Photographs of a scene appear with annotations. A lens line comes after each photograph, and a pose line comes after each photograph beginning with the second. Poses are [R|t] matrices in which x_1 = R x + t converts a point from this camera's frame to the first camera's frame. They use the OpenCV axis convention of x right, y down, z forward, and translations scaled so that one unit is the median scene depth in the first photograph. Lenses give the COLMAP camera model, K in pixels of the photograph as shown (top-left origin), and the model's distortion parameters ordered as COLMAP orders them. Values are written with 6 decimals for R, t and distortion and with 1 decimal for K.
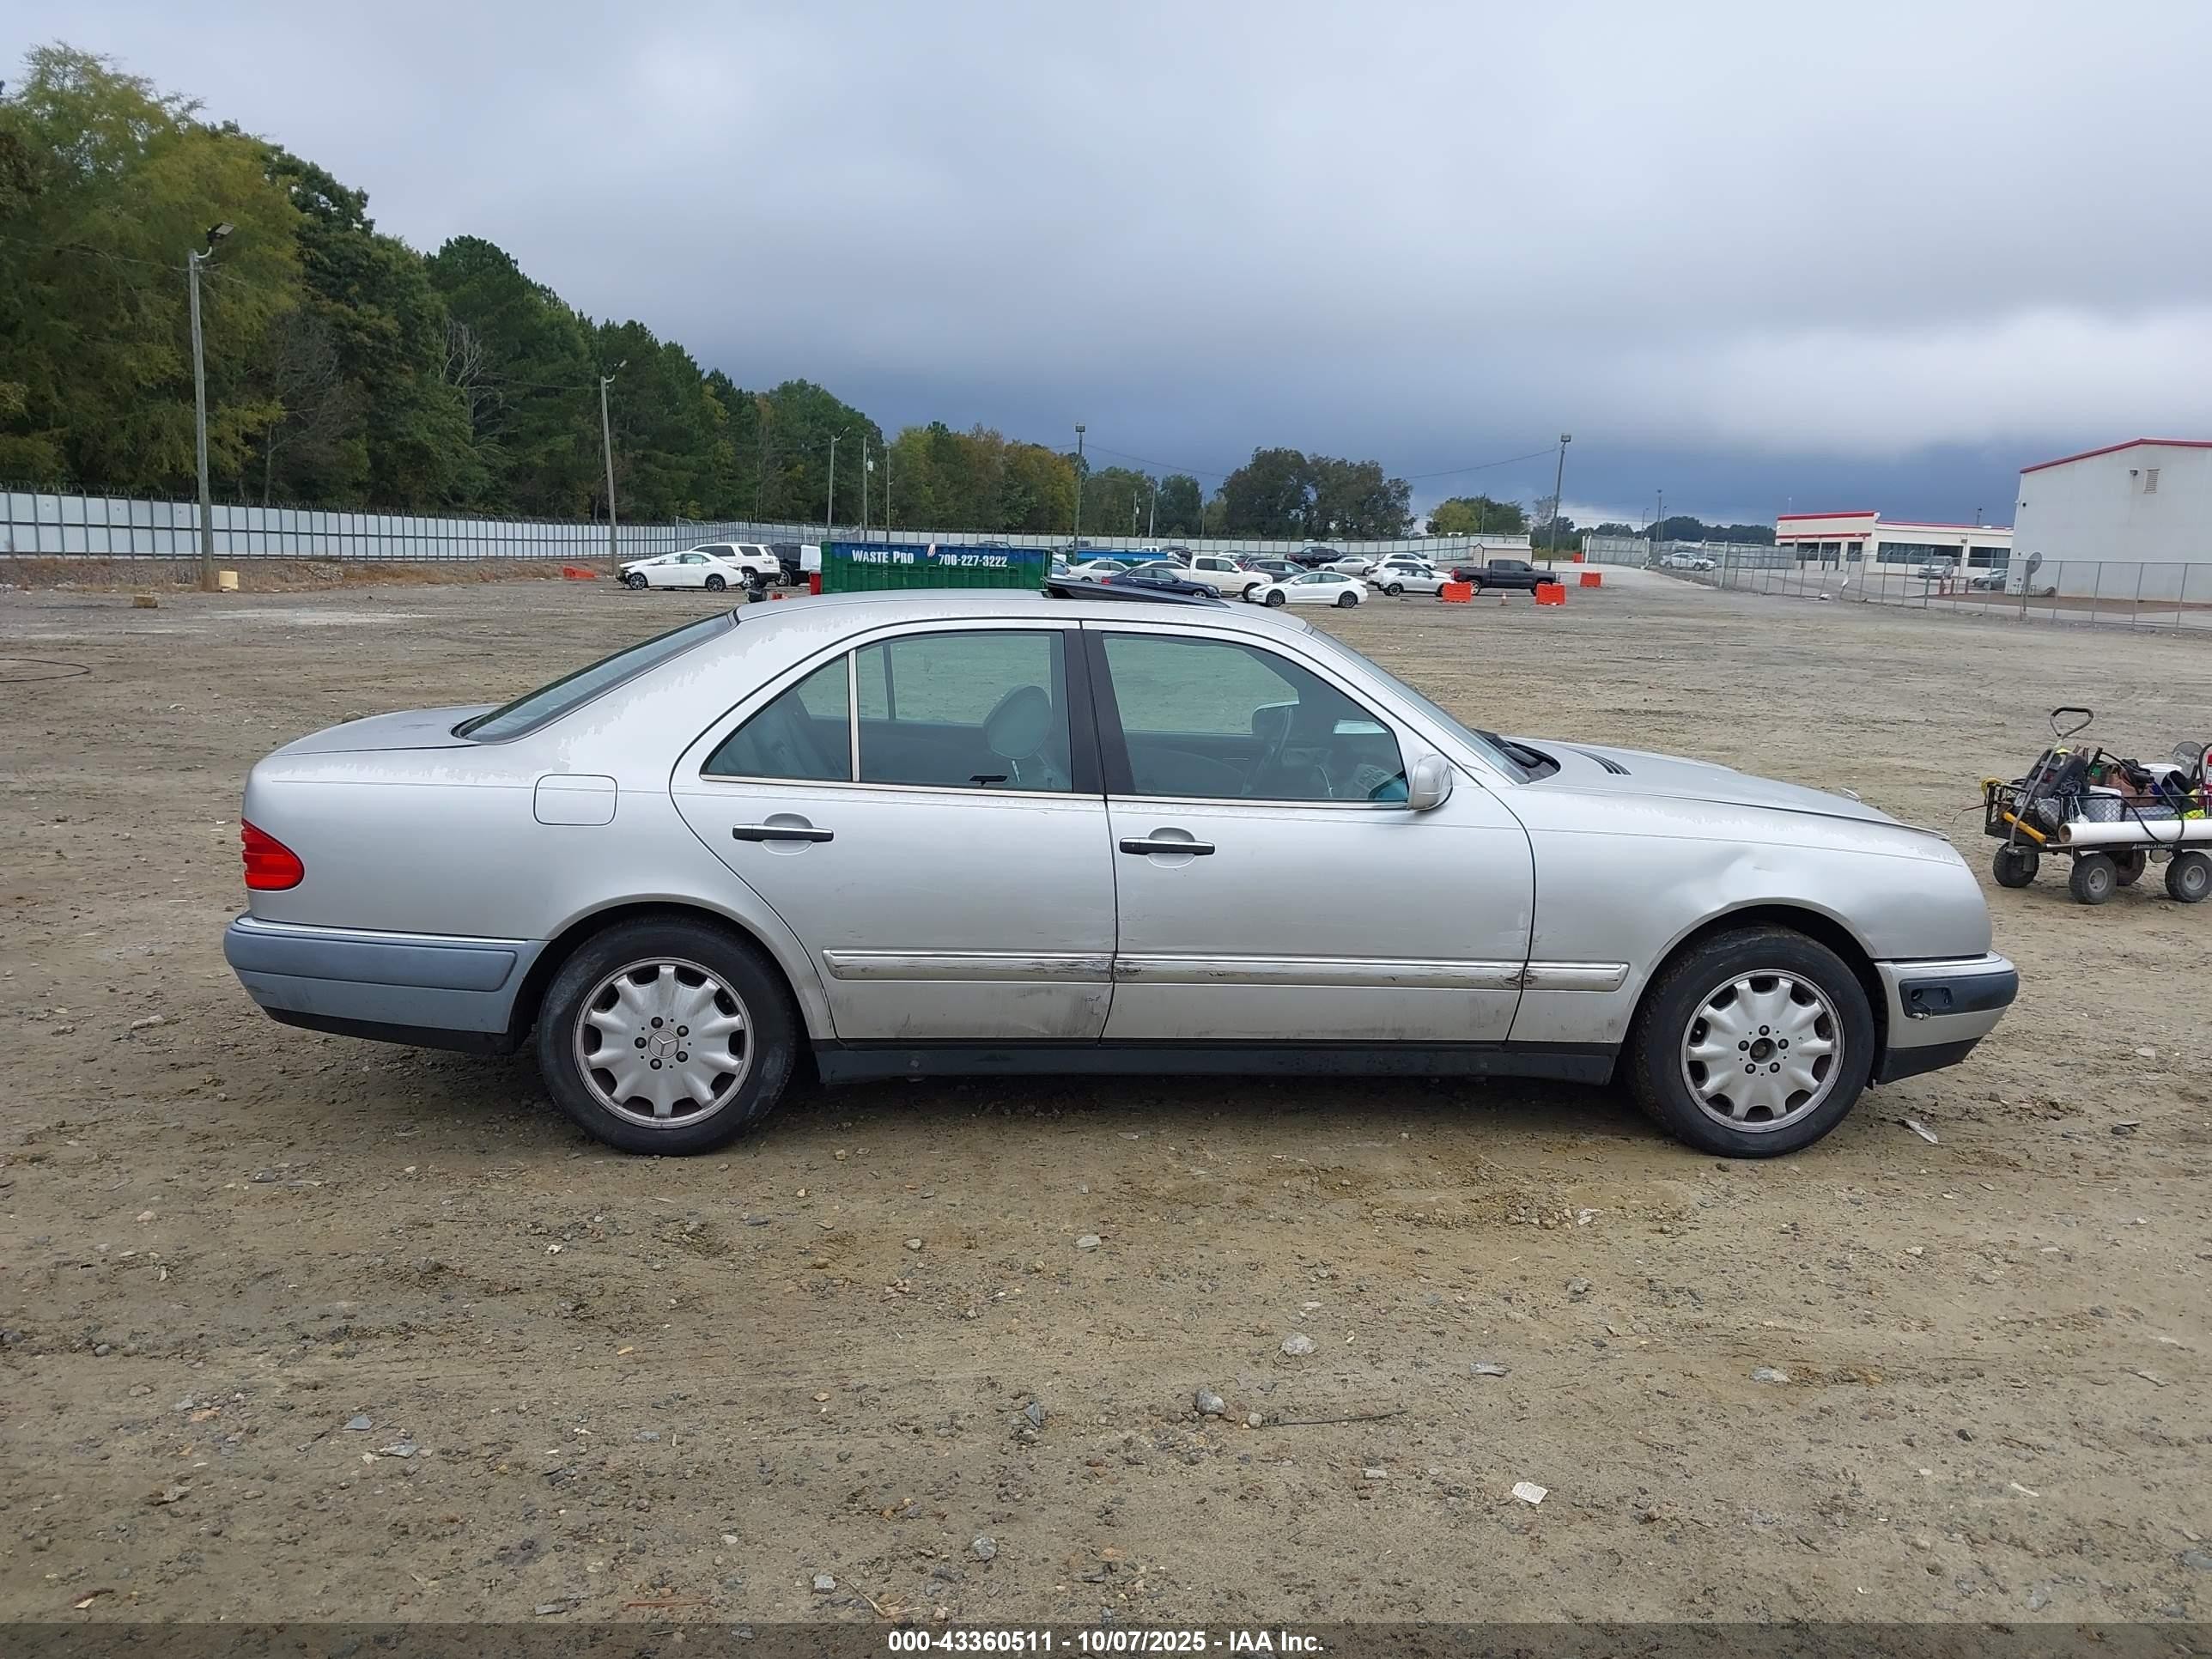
lens RADIAL K [[1794.3, 0, 1106.0], [0, 1794.3, 829.5], [0, 0, 1]] dist [-0.012263, -0.007092]
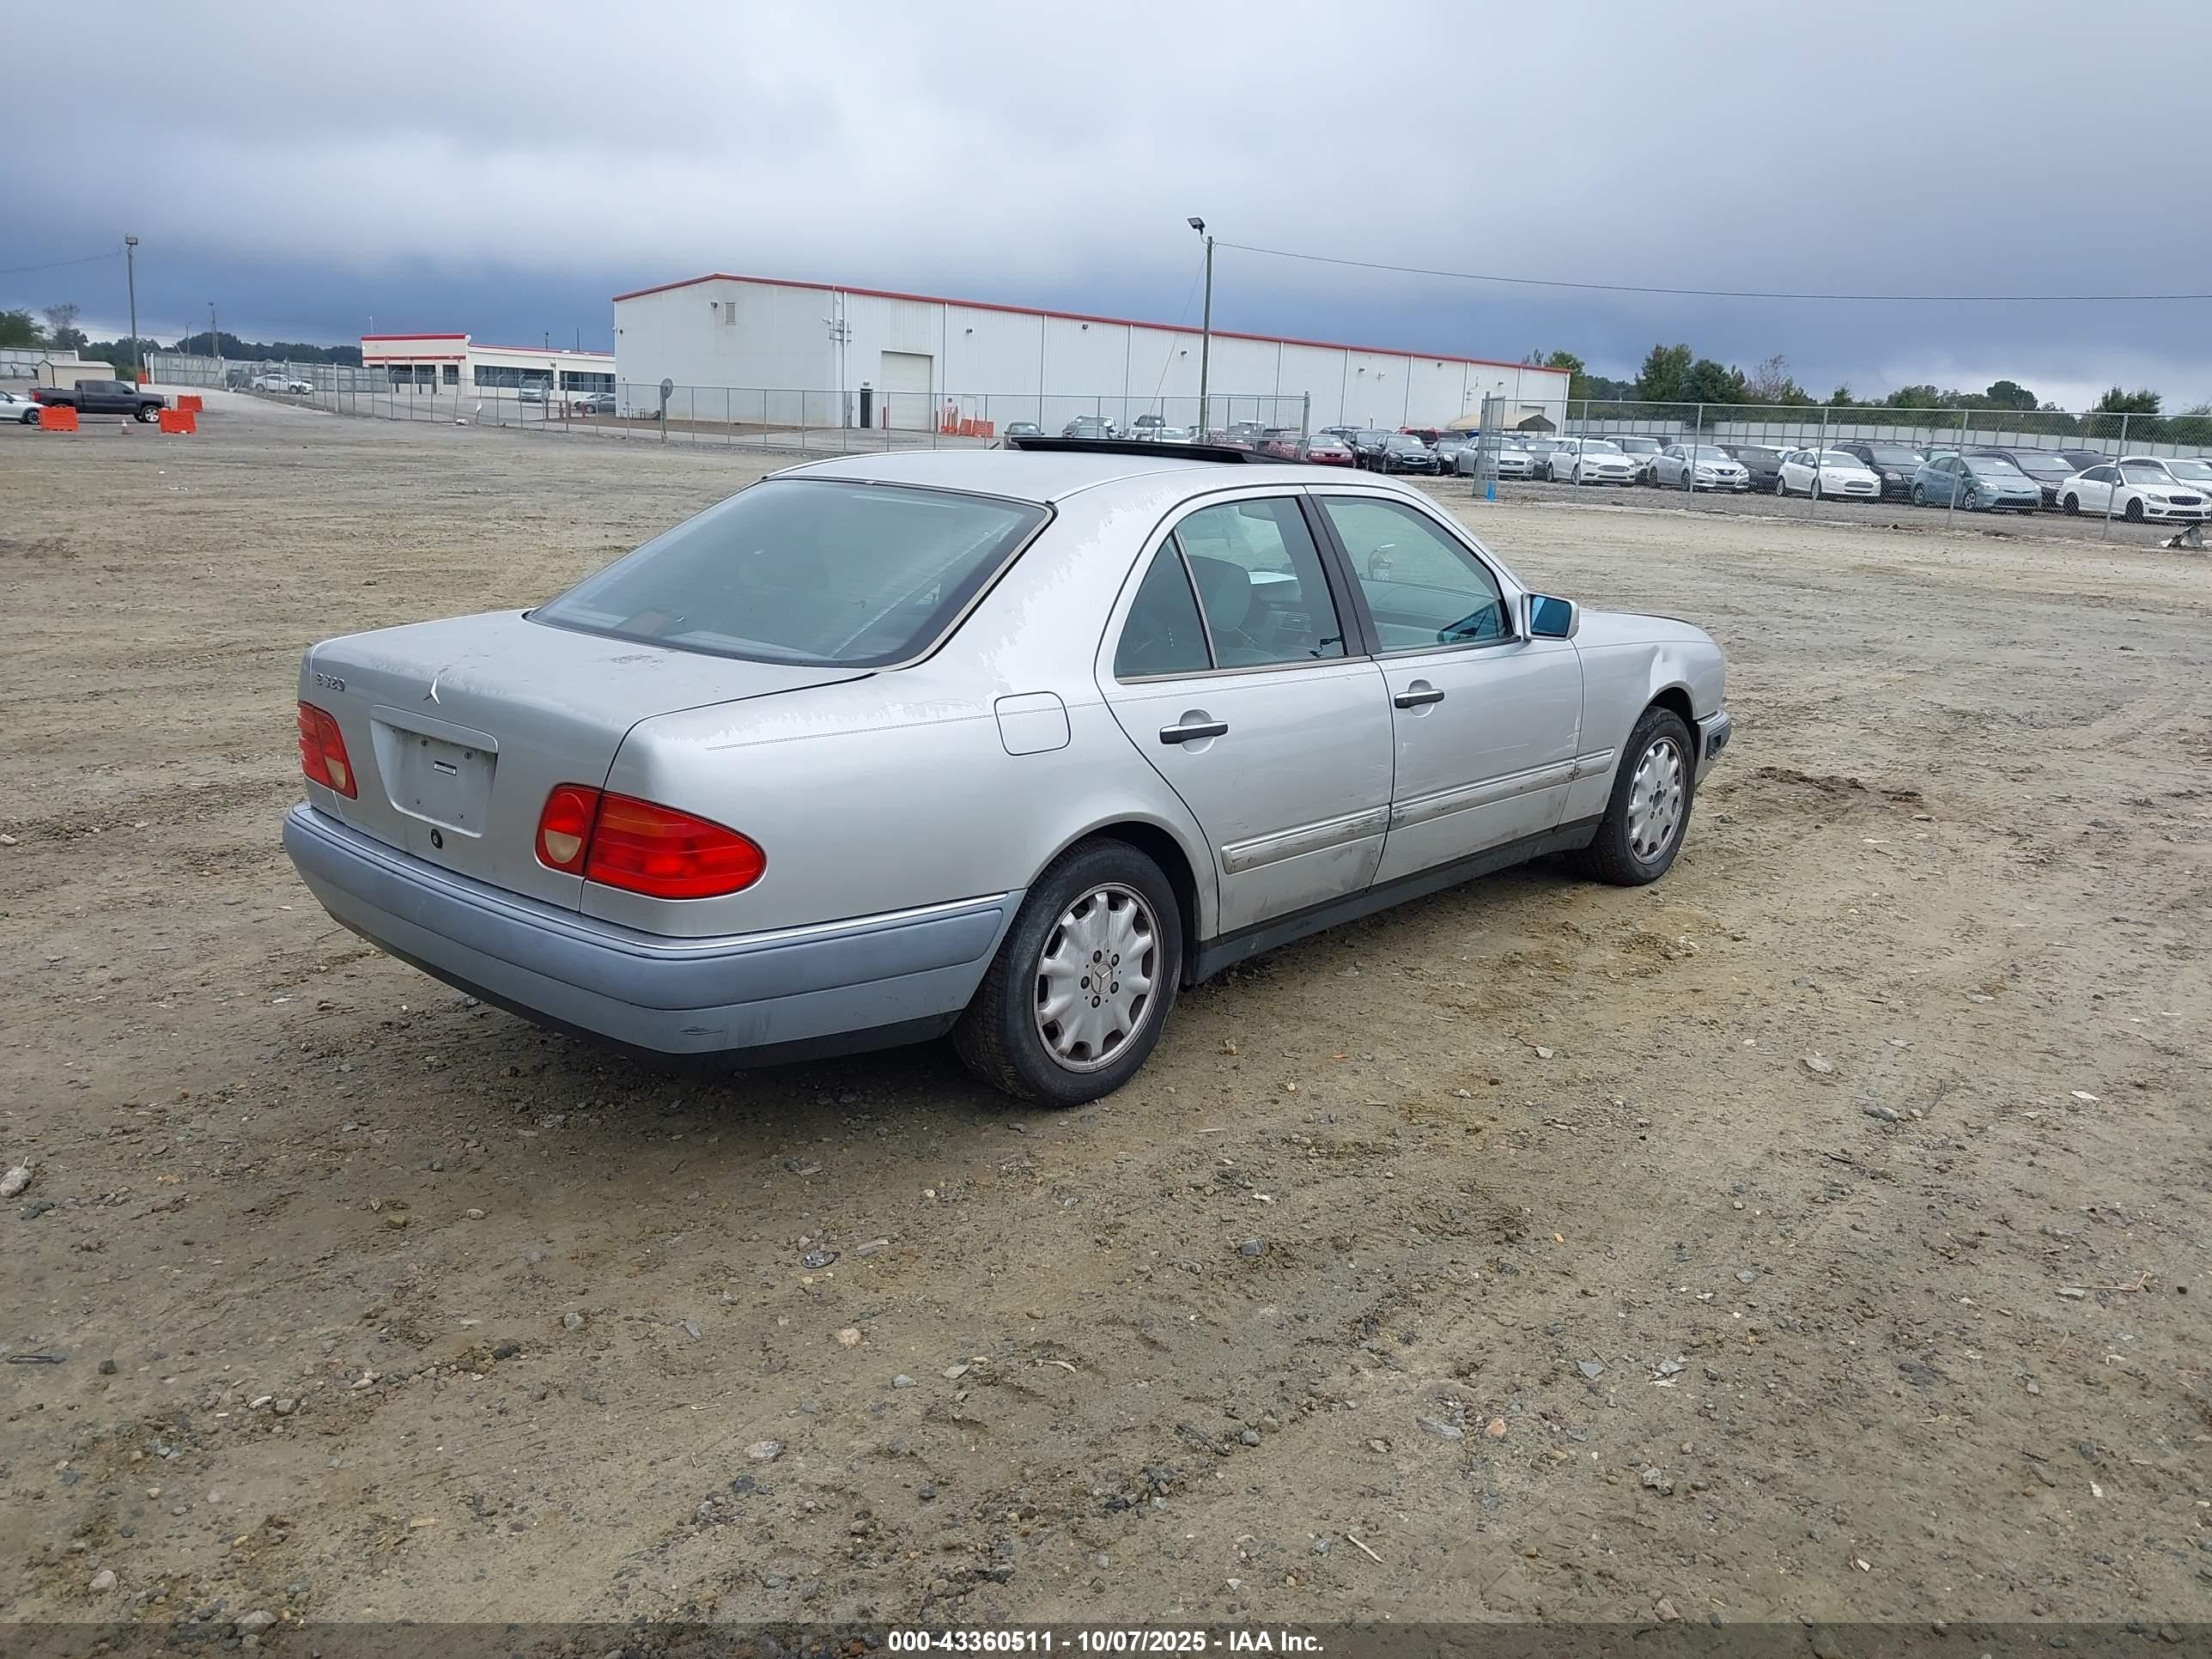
lens RADIAL K [[1787.2, 0, 1106.0], [0, 1787.2, 829.5], [0, 0, 1]] dist [0.005287, -0.002206]
pose [[0.705261, -0.165493, 0.689361, -0.753131], [0.097945, 0.985793, 0.136452, -0.068698], [-0.702149, -0.028715, 0.711451, 0.312224]]
